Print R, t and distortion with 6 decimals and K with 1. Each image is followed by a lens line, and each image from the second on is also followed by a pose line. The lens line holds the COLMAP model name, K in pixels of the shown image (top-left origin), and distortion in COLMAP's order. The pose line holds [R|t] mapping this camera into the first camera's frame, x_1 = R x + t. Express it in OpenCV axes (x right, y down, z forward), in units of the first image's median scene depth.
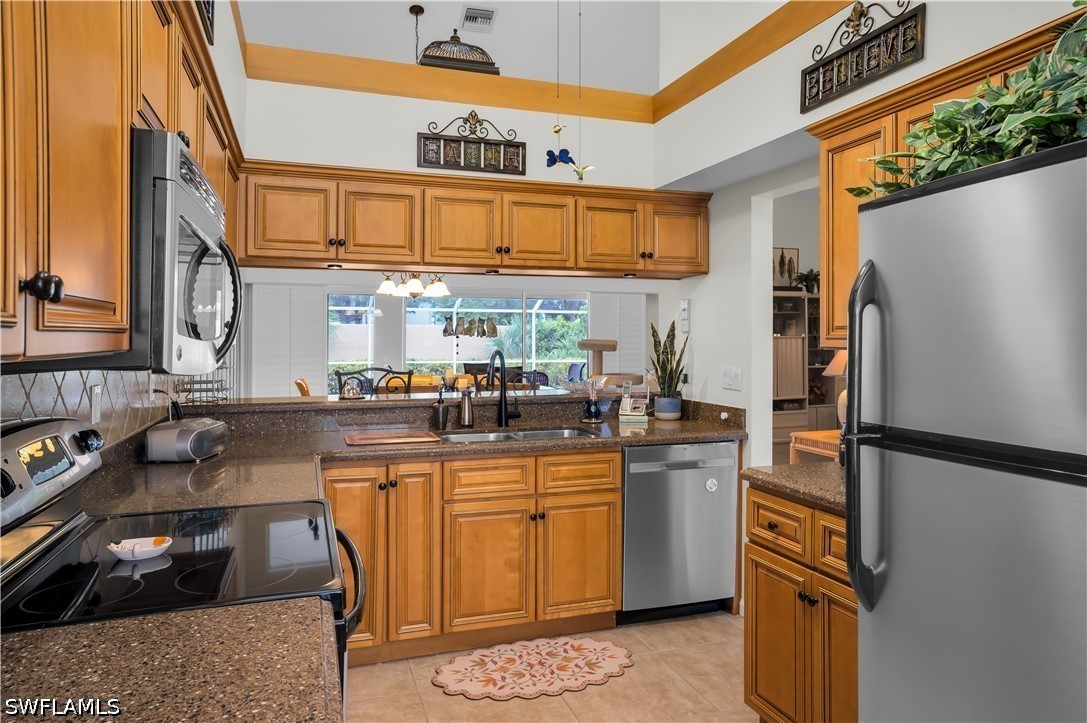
lens RADIAL K [[710.4, 0, 543.9], [0, 710.4, 333.8], [0, 0, 1]] dist [-0.005924, 0.000441]
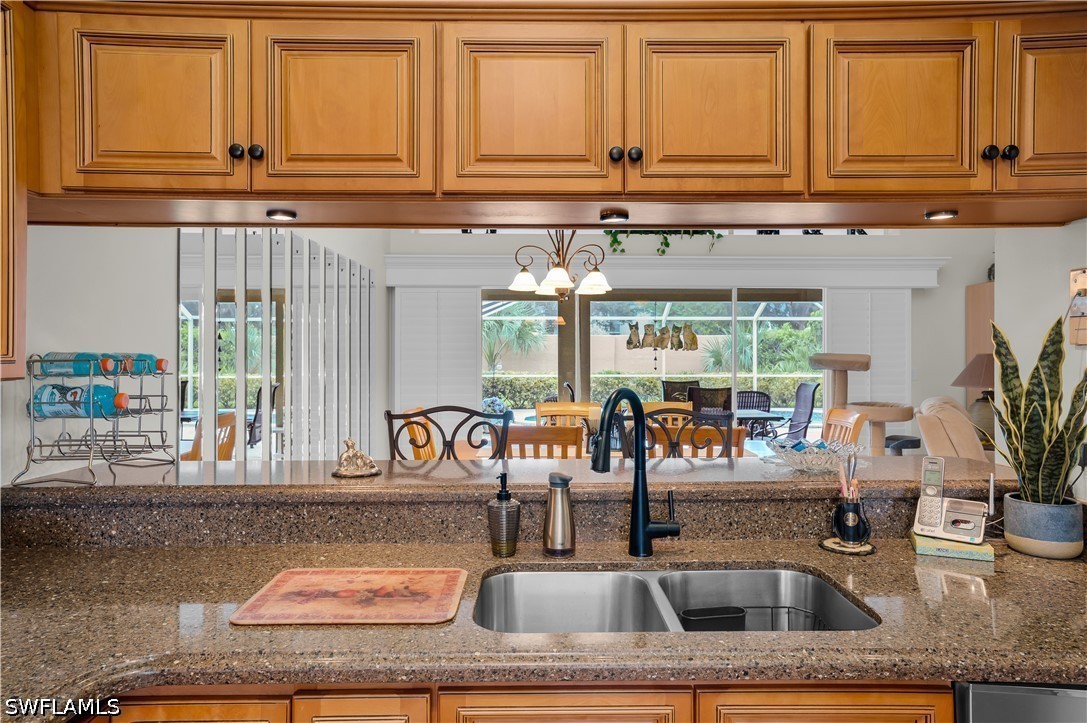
lens RADIAL K [[698.1, 0, 546.1], [0, 698.1, 347.7], [0, 0, 1]] dist [0.015994, 0.002441]
pose [[0.952148, -0.002509, -0.305626, 0.023952], [0.004167, 0.999980, 0.004773, -0.005009], [0.305607, -0.005818, 0.952140, 0.565578]]
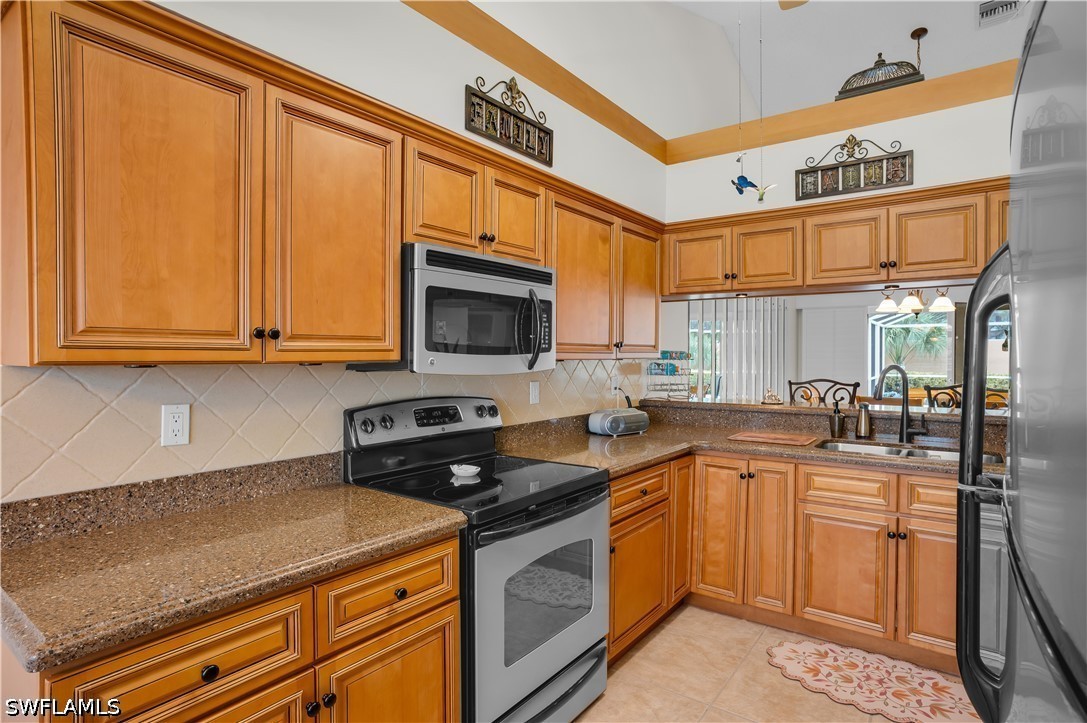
lens RADIAL K [[572.2, 0, 543.5], [0, 572.2, 361.5], [0, 0, 1]] dist [-0.058770, 0.041076]
pose [[0.566286, 0.009193, -0.824157, 0.308644], [0.007714, 0.999835, 0.016453, 0.001429], [0.824173, -0.015675, 0.566122, 0.146472]]
